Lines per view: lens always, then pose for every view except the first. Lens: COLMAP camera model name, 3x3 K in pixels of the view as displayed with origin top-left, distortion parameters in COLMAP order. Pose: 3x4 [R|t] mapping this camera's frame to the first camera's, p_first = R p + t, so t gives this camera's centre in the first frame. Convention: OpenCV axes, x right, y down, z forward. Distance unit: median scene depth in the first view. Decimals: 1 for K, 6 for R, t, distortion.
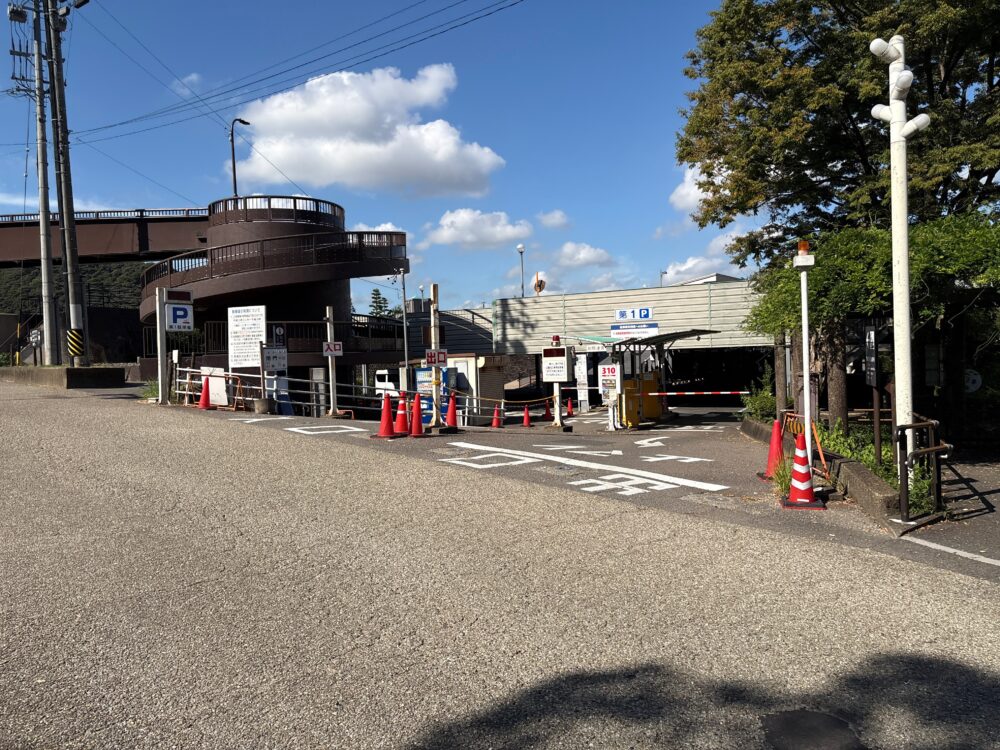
lens RADIAL K [[821.1, 0, 500.0], [0, 821.1, 375.0], [0, 0, 1]] dist [0.066884, -0.002314]
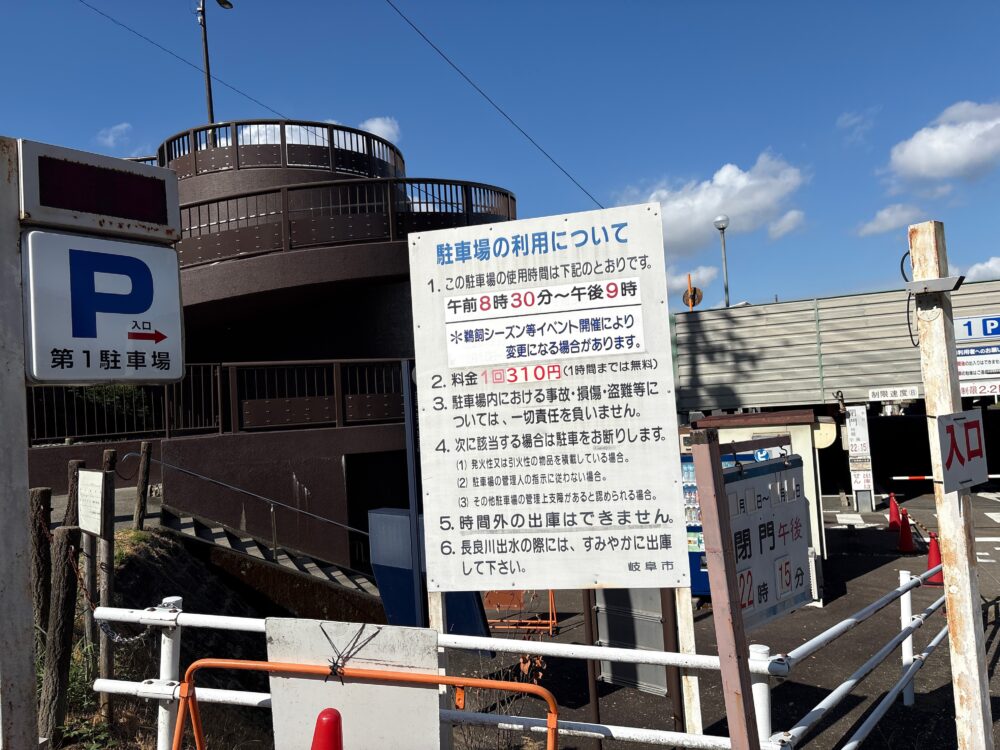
lens RADIAL K [[821.1, 0, 500.0], [0, 821.1, 375.0], [0, 0, 1]] dist [0.066884, -0.002314]
pose [[0.996526, -0.032953, 0.076490, -0.185944], [0.037324, 0.997708, -0.056435, -0.023935], [-0.074455, 0.059094, 0.995472, 0.478729]]
